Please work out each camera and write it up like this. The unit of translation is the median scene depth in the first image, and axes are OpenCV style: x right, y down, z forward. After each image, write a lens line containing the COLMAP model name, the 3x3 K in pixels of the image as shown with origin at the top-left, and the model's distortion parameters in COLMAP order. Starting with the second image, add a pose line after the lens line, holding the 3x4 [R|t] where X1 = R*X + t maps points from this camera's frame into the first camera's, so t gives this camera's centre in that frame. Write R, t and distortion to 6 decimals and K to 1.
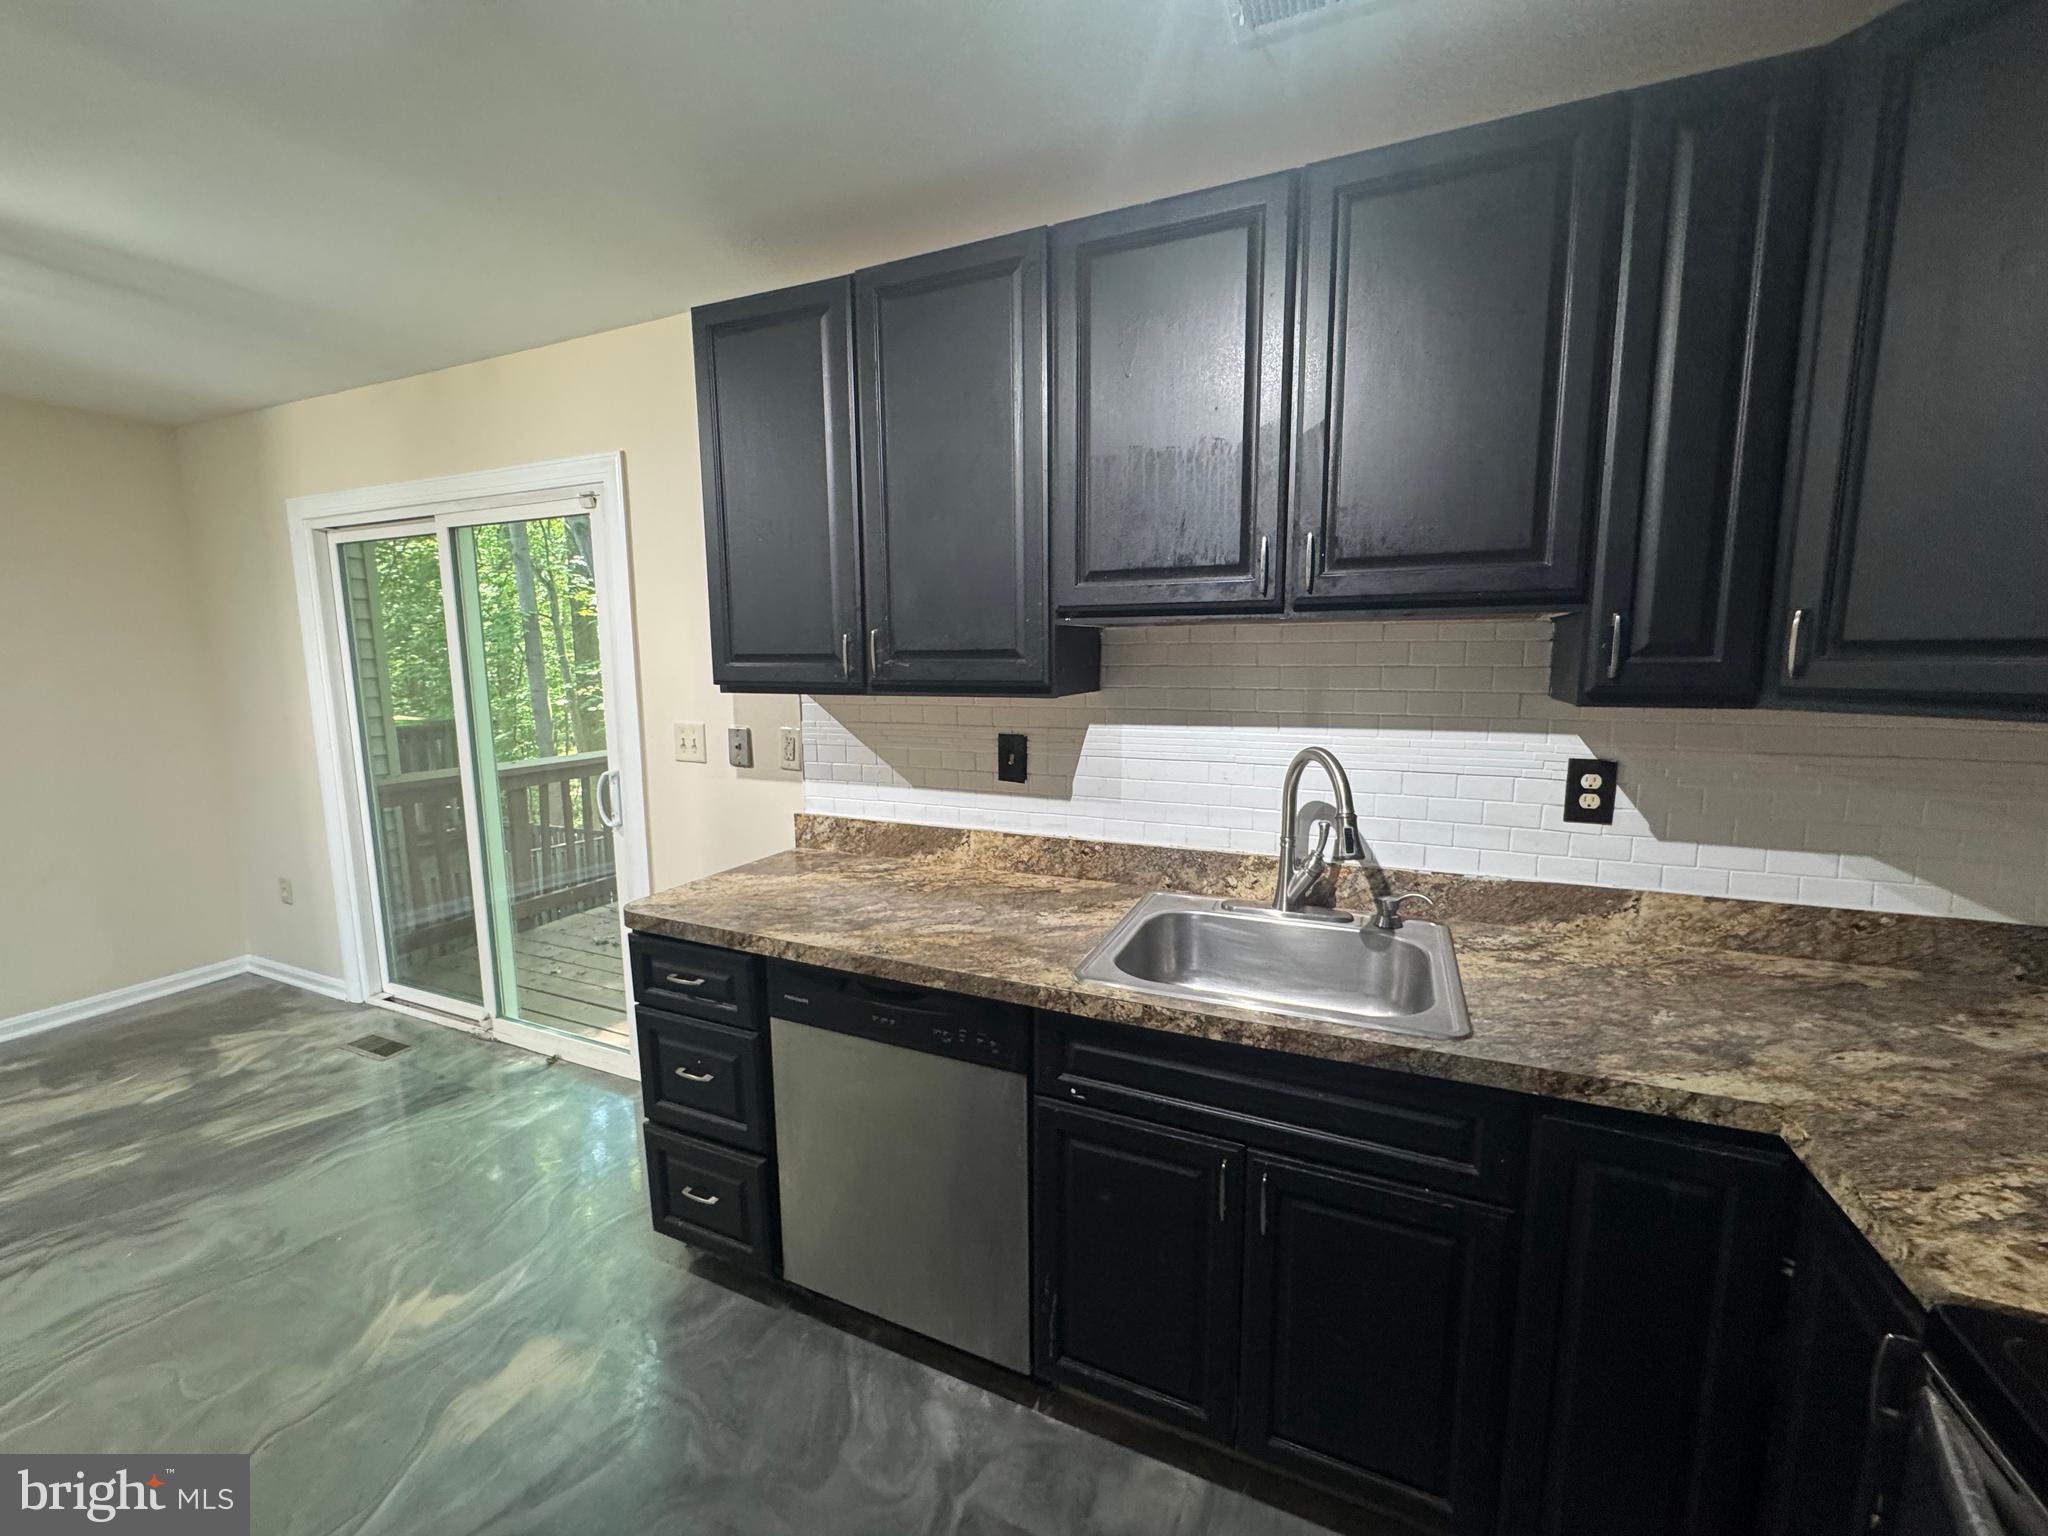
lens RADIAL K [[818.6, 0, 1023.4], [0, 818.6, 766.5], [0, 0, 1]] dist [-0.001884, 0.000538]
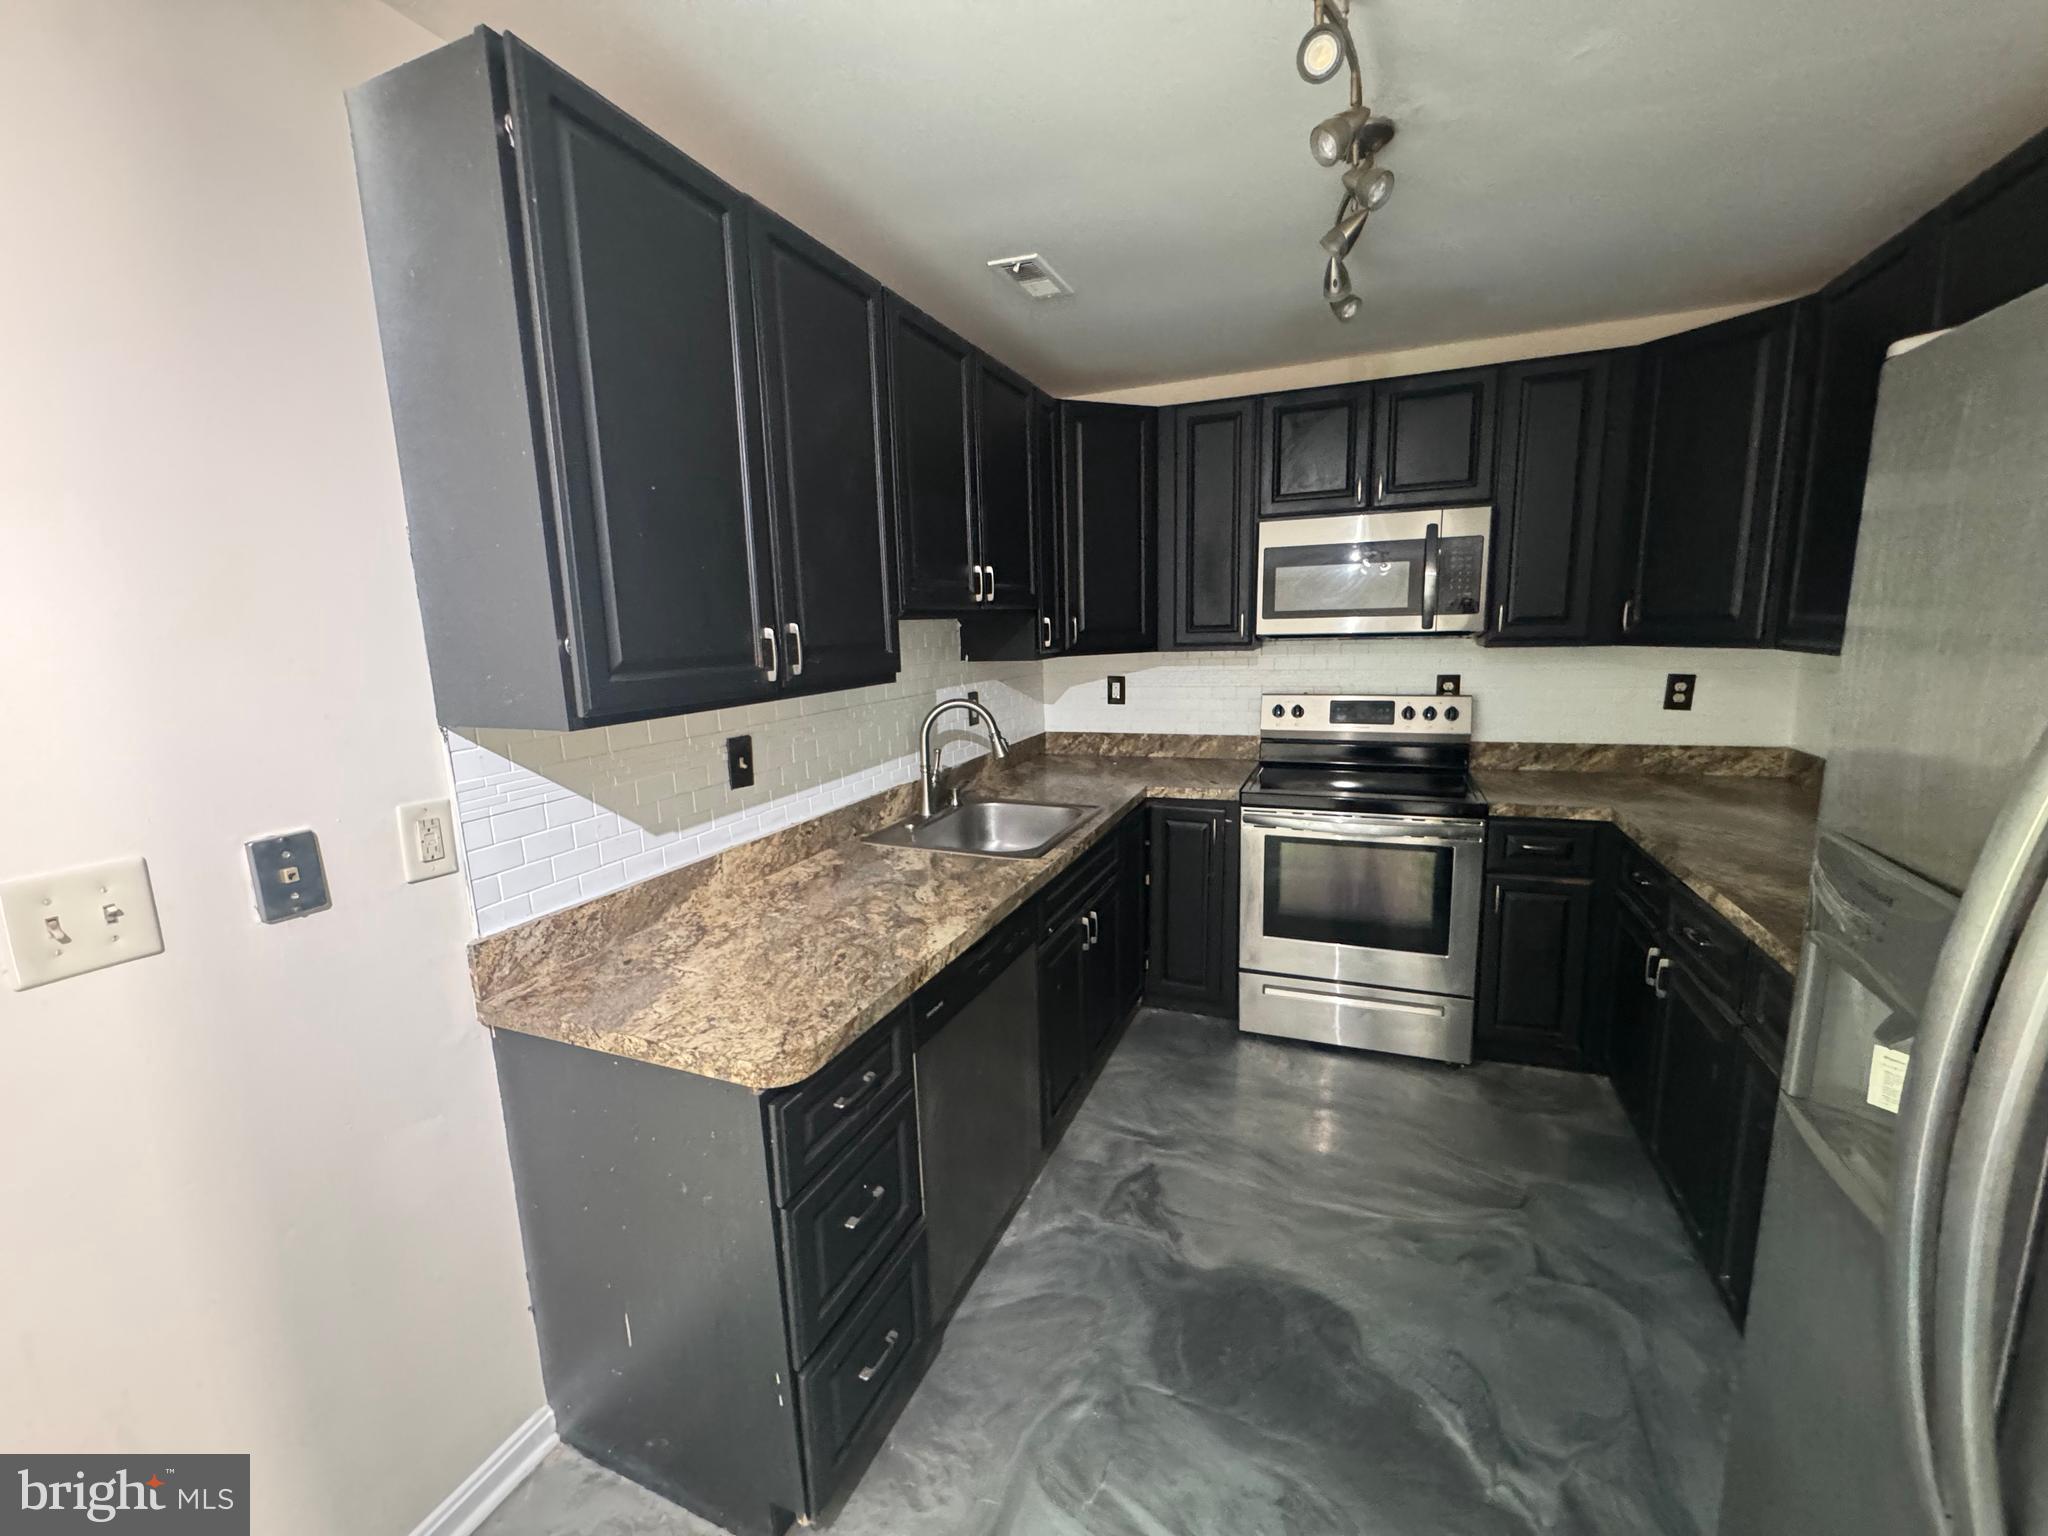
lens RADIAL K [[818.6, 0, 1028.0], [0, 818.6, 763.7], [0, 0, 1]] dist [-0.001884, 0.000538]
pose [[-0.024810, -0.162533, 0.986391, -0.456249], [0.157996, 0.973657, 0.164409, -0.111623], [-0.987128, 0.159924, 0.001523, 0.583907]]
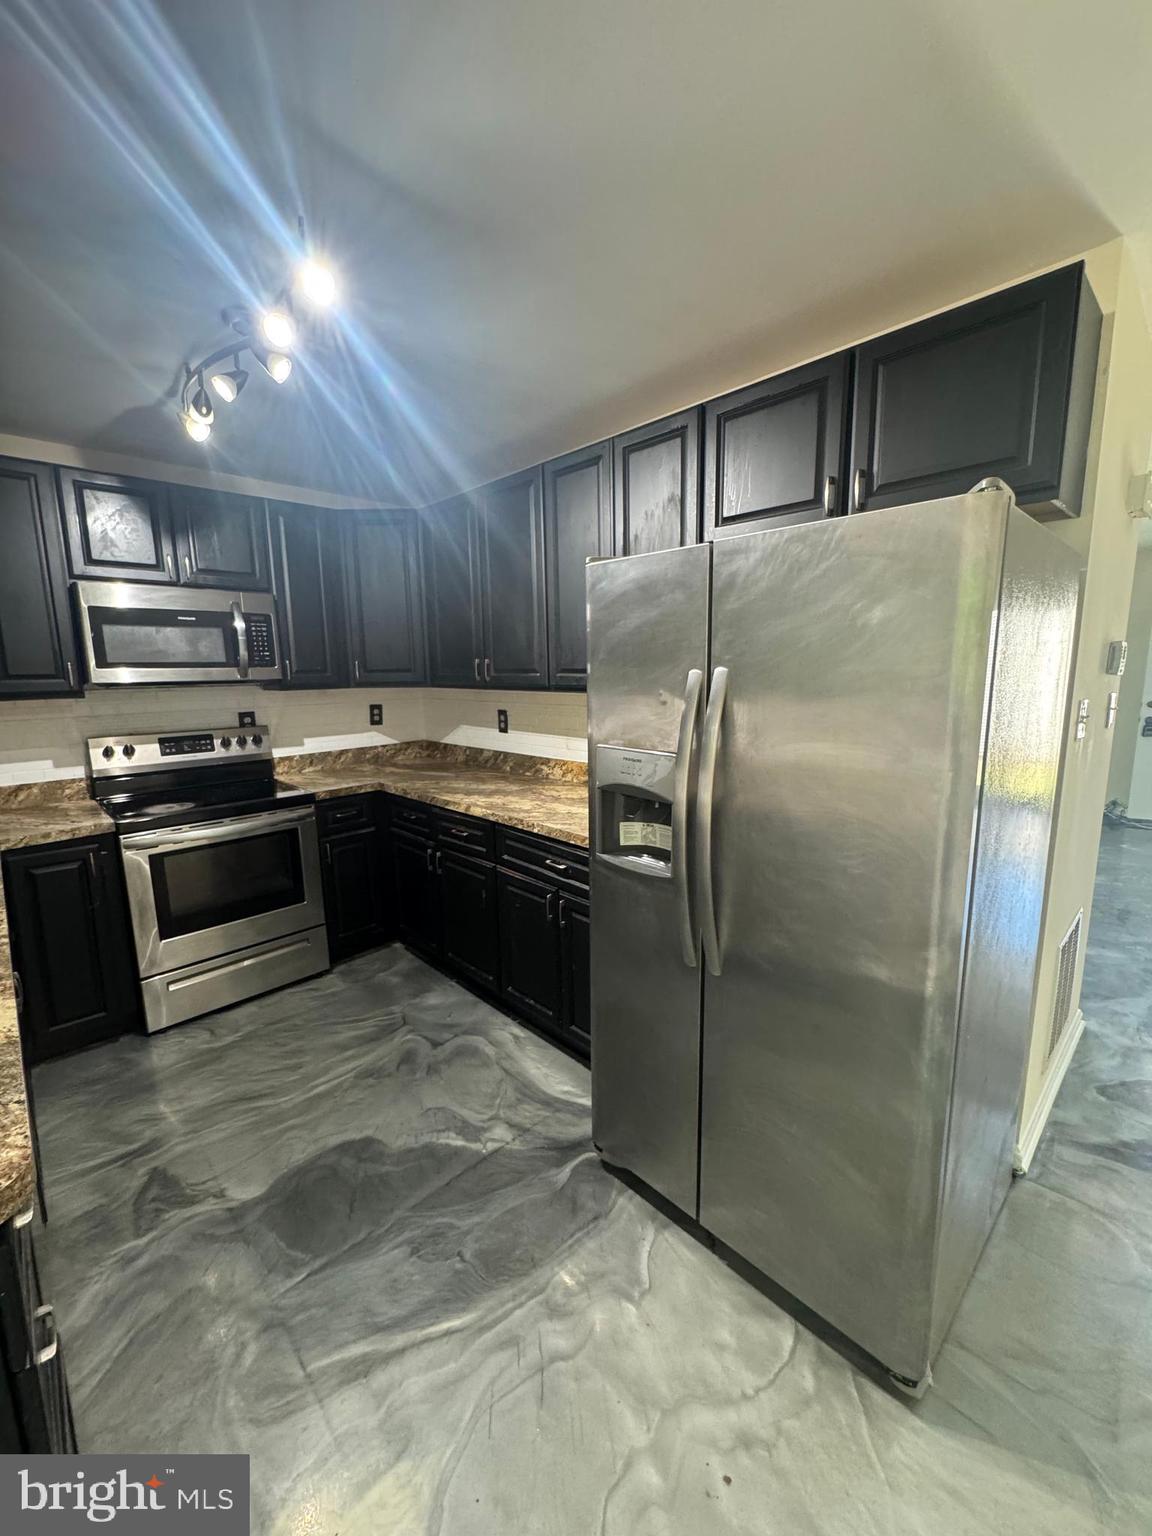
lens RADIAL K [[614.0, 0, 579.8], [0, 614.0, 767.7], [0, 0, 1]] dist [-0.001884, 0.000538]
pose [[-0.925265, -0.041657, 0.377026, -0.292931], [0.070174, 0.957996, 0.278063, -0.152235], [-0.372773, 0.283740, -0.883478, 1.041235]]
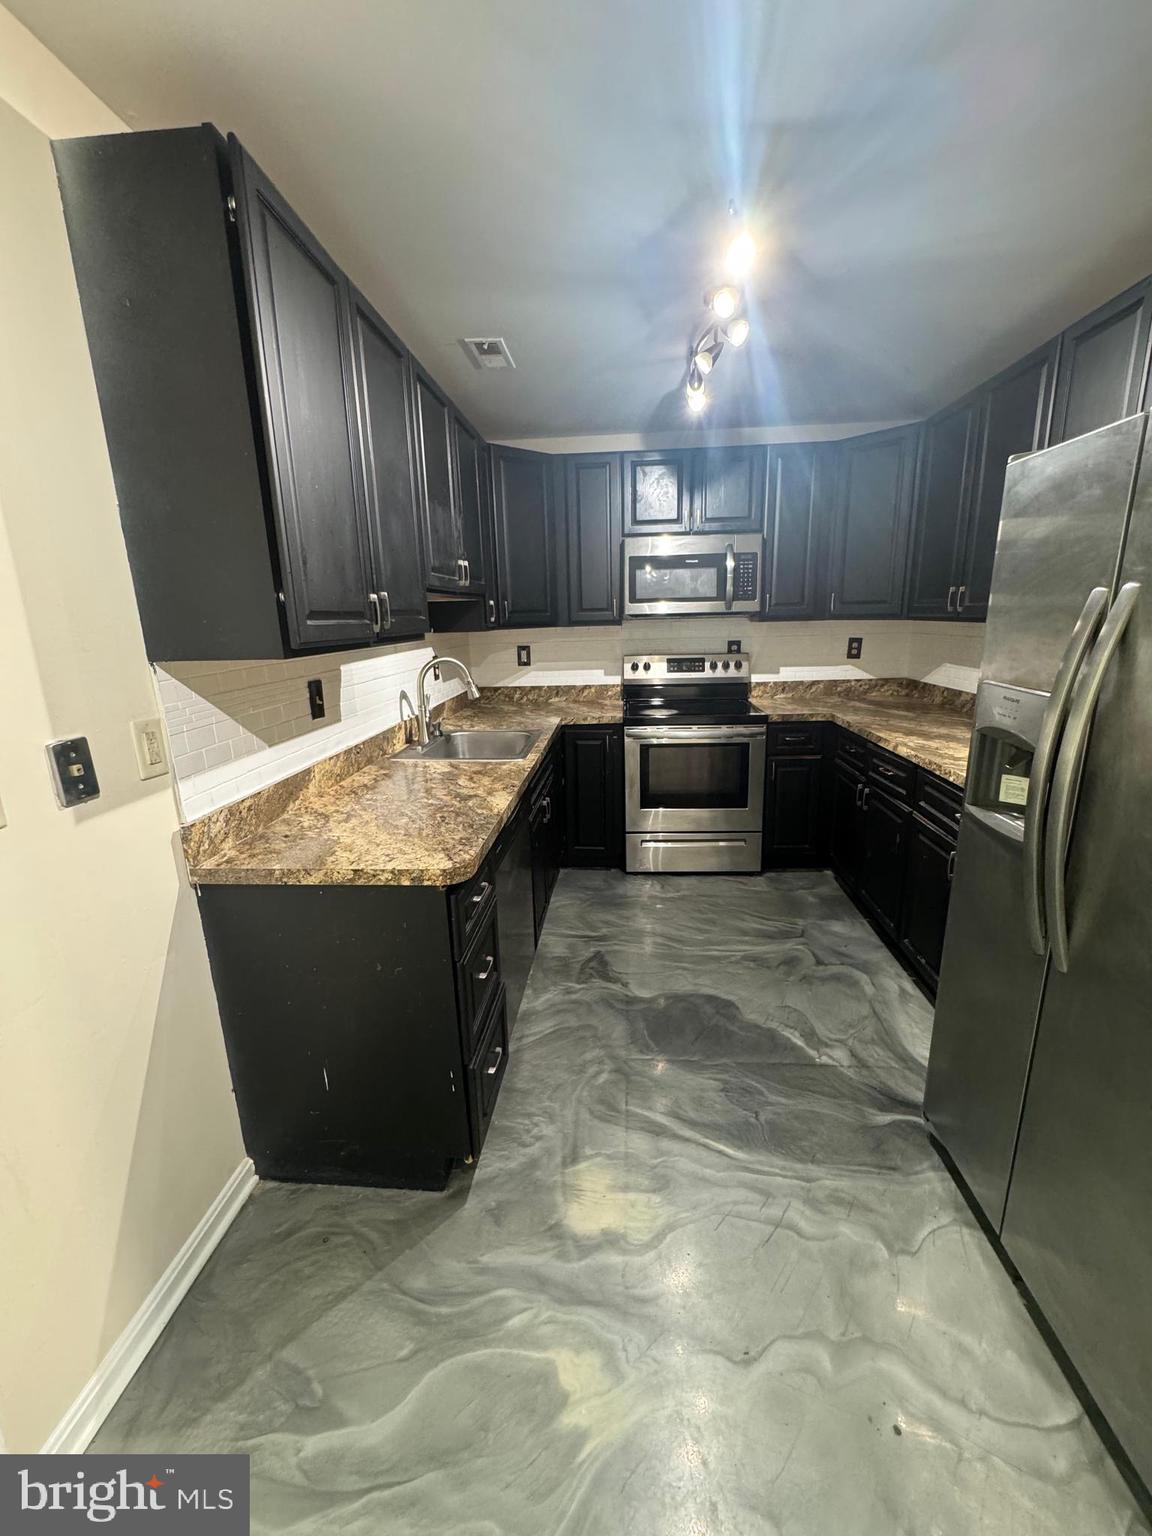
lens RADIAL K [[614.0, 0, 582.9], [0, 614.0, 766.7], [0, 0, 1]] dist [-0.001884, 0.000538]
pose [[-0.337683, -0.211110, 0.917280, -0.608729], [0.149687, 0.950078, 0.273763, -0.110931], [-0.929281, 0.229750, -0.289225, 0.934868]]
